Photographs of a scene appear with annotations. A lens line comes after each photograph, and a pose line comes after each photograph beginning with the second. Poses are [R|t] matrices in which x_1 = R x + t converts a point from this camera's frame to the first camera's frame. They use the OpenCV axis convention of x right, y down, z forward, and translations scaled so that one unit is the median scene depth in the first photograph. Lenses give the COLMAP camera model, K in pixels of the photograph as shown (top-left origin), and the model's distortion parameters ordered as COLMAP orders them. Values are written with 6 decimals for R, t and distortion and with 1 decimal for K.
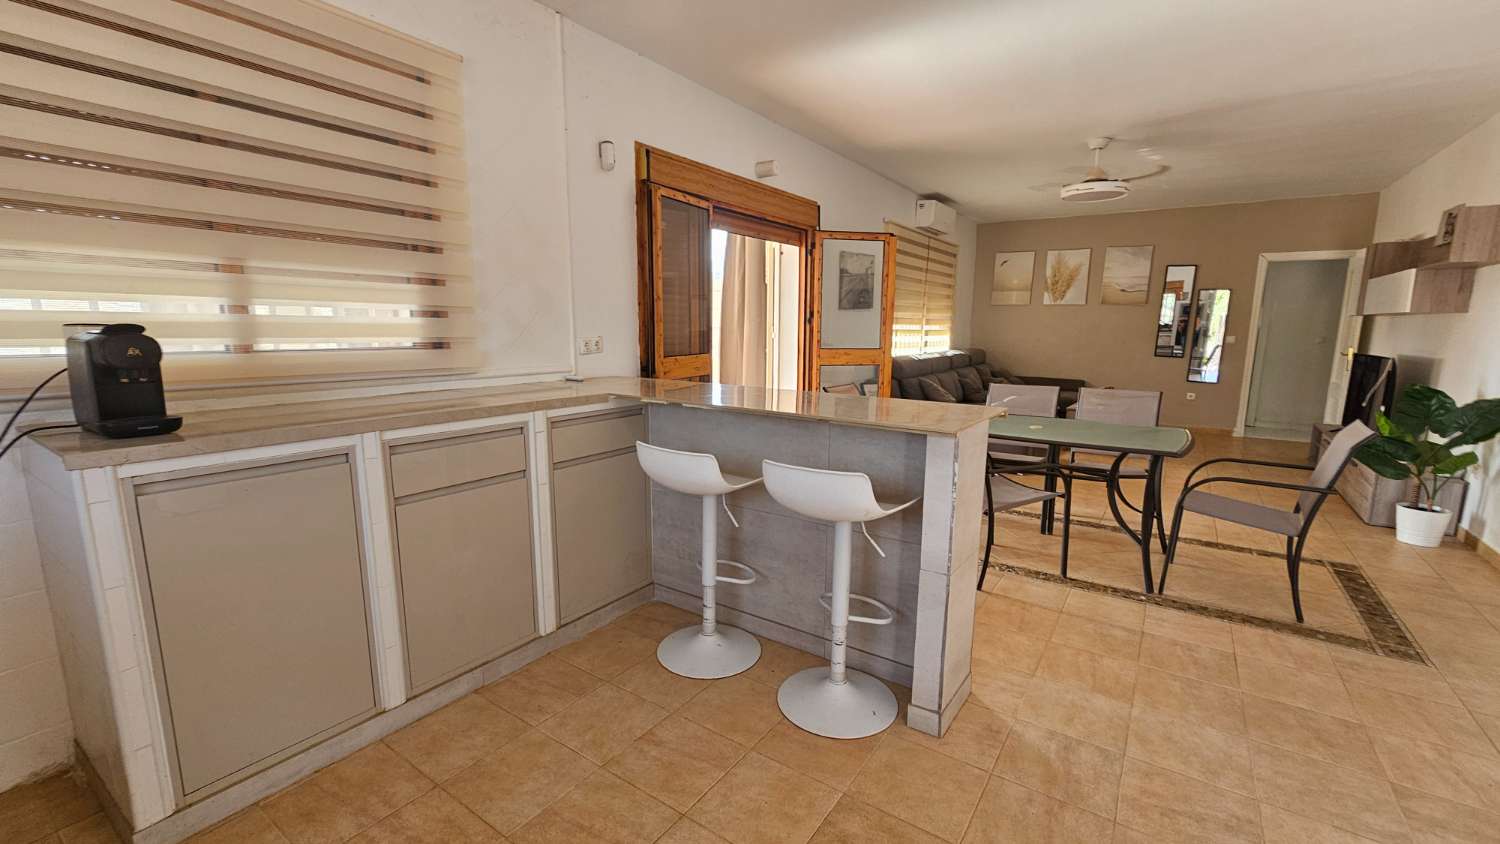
lens RADIAL K [[618.2, 0, 750.9], [0, 618.2, 431.4], [0, 0, 1]] dist [0.001486, 0.000435]
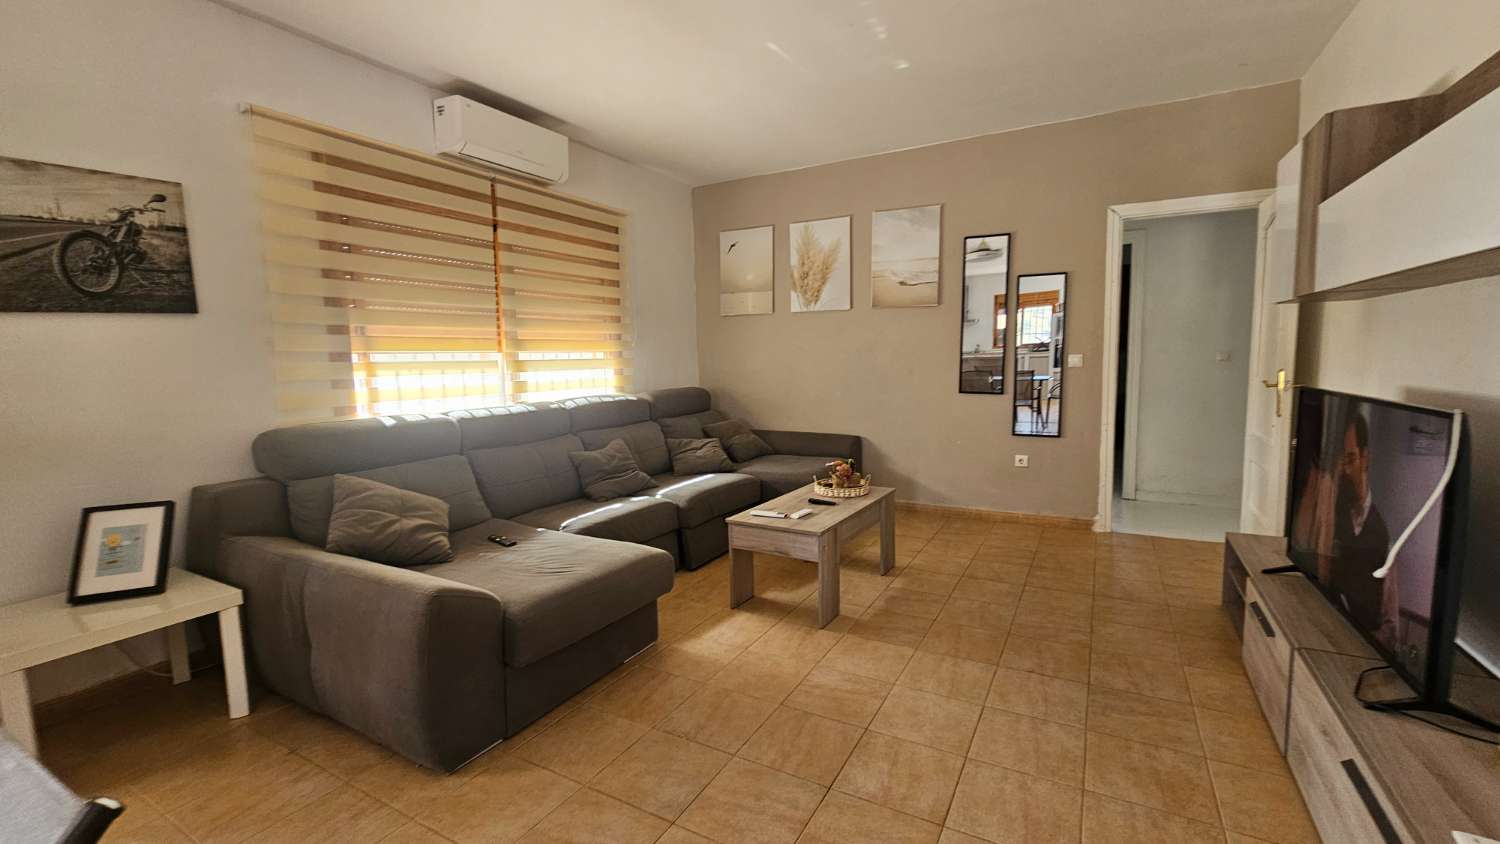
lens RADIAL K [[620.1, 0, 750.0], [0, 620.1, 422.0], [0, 0, 1]] dist [0.000392, 0.000029]
pose [[0.995525, -0.039017, 0.086069, 0.398385], [0.044675, 0.996896, -0.064824, -0.064350], [-0.083273, 0.068379, 0.994178, 0.432617]]
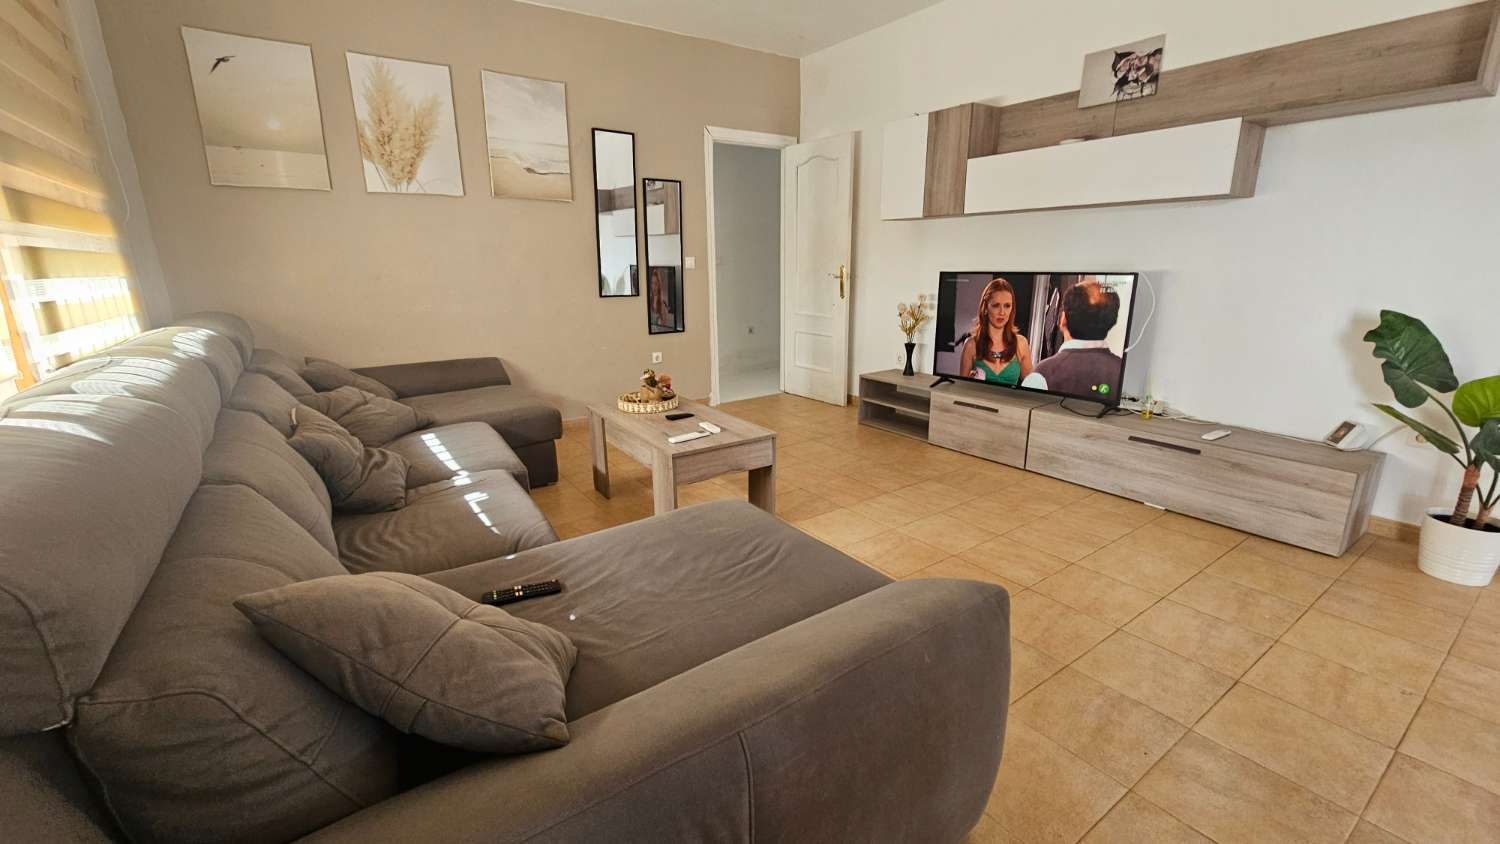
lens RADIAL K [[613.6, 0, 741.9], [0, 613.6, 425.4], [0, 0, 1]] dist [-0.003017, -0.000549]
pose [[0.366191, -0.259081, 0.893745, 0.165438], [0.179710, 0.962068, 0.205255, -0.099091], [-0.913022, 0.085453, 0.398860, 0.656987]]
